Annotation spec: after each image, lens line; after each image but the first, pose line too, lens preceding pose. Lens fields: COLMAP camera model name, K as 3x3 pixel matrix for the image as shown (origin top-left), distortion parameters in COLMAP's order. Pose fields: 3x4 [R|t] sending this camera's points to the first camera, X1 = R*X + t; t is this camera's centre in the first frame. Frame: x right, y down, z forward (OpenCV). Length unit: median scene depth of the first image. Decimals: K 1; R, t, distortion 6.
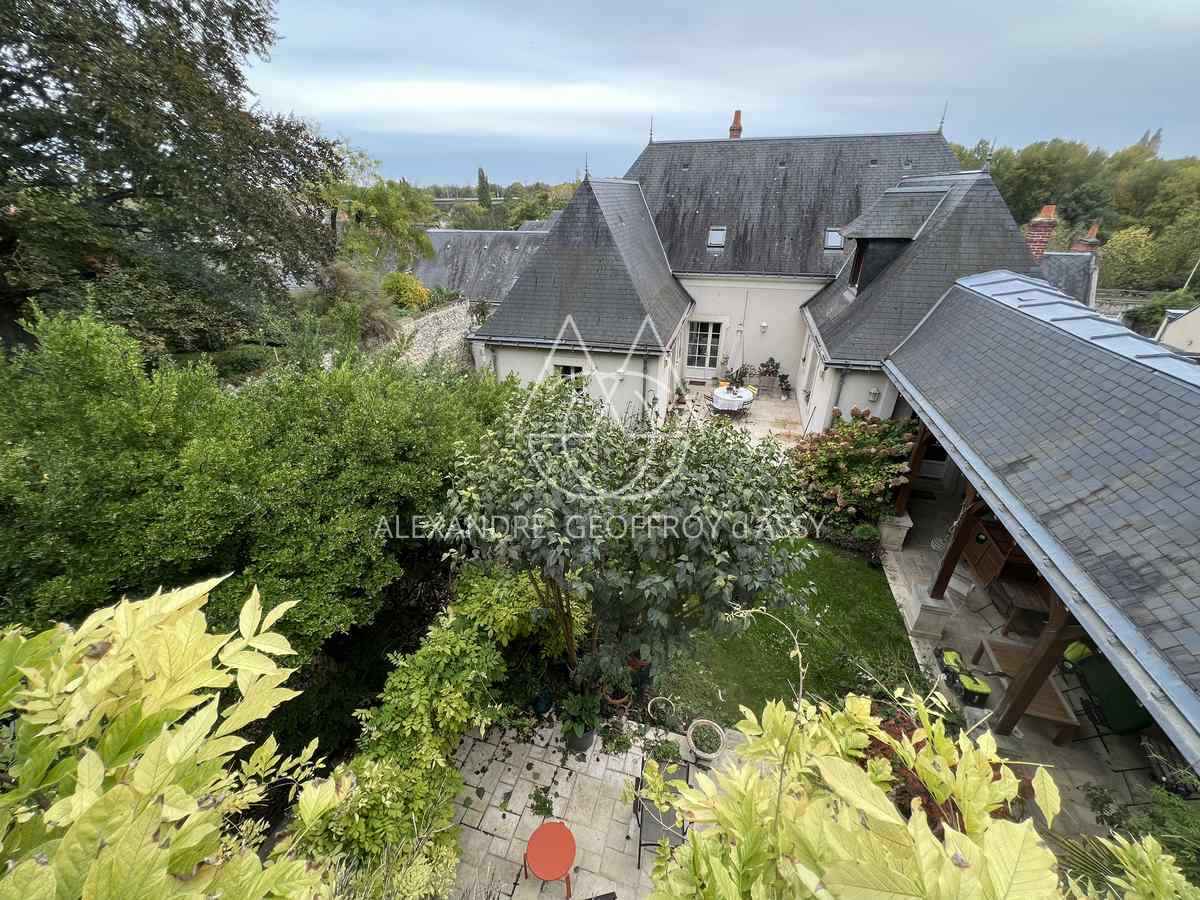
lens RADIAL K [[481.8, 0, 597.1], [0, 481.8, 448.2], [0, 0, 1]] dist [-0.000232, 0.000033]
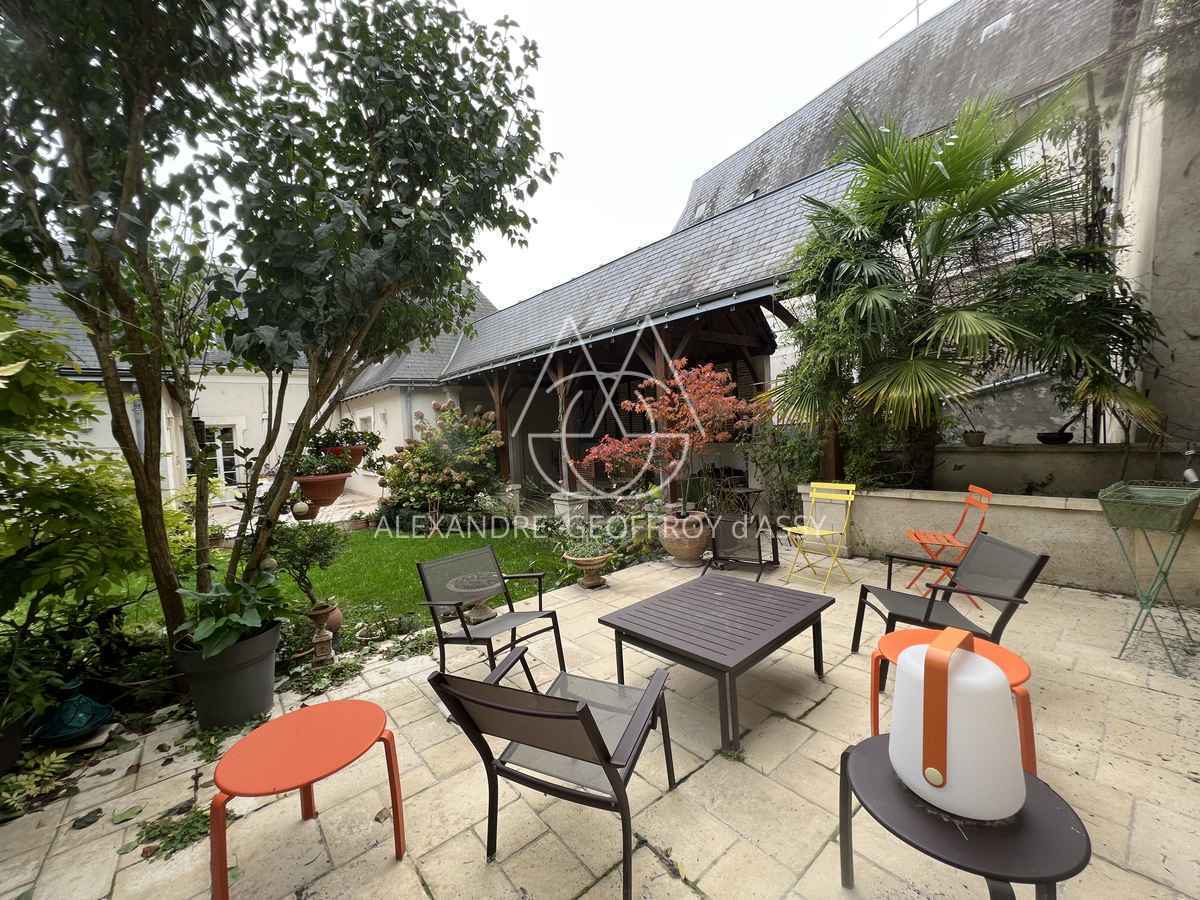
lens RADIAL K [[481.8, 0, 597.1], [0, 481.8, 448.2], [0, 0, 1]] dist [-0.000232, 0.000033]
pose [[0.564169, -0.054868, 0.823834, -0.088016], [0.425885, 0.874146, -0.233431, 0.293368], [-0.707344, 0.482553, 0.516534, 0.209385]]
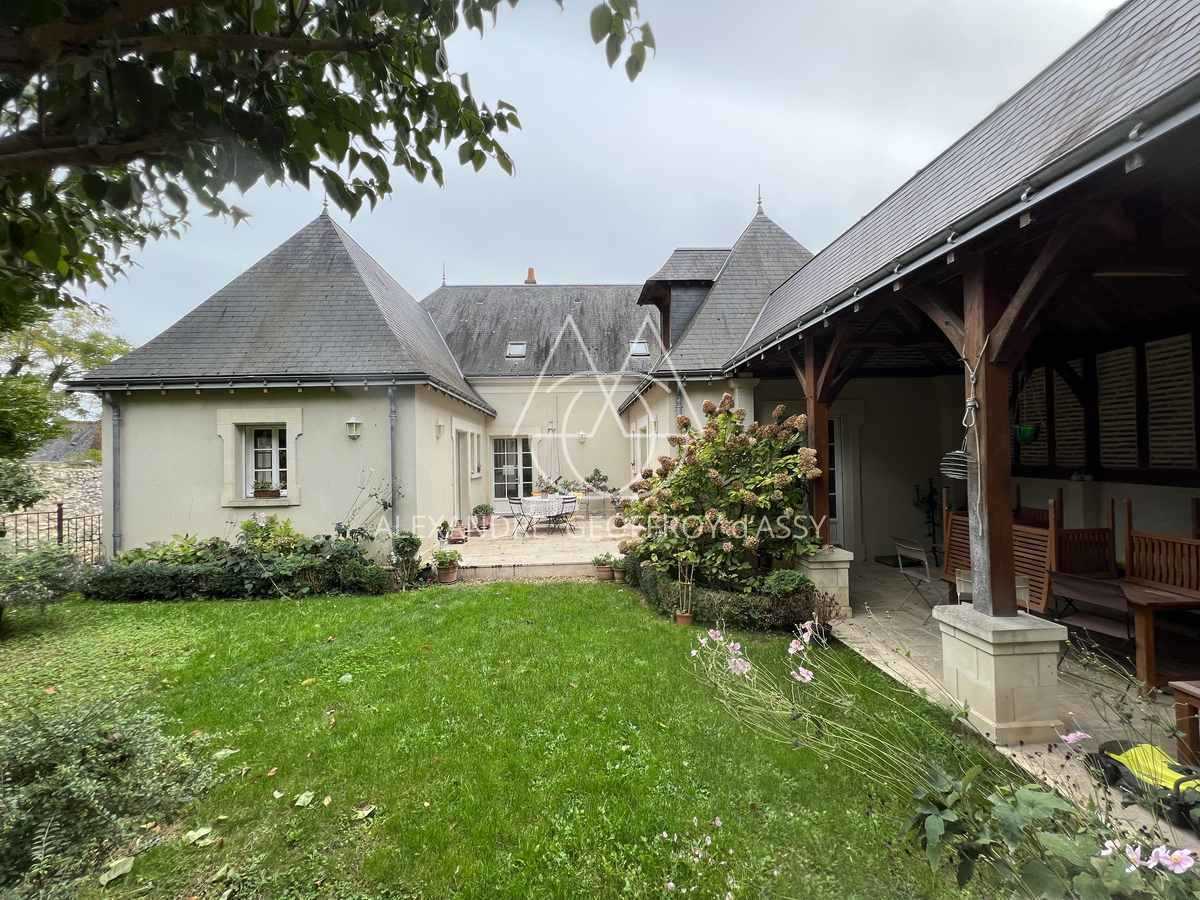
lens RADIAL K [[481.8, 0, 597.1], [0, 481.8, 448.2], [0, 0, 1]] dist [-0.000232, 0.000033]
pose [[0.950413, -0.006504, 0.310923, 0.145742], [0.155571, 0.875639, -0.457225, 0.186970], [-0.269283, 0.482923, 0.833230, 0.401036]]
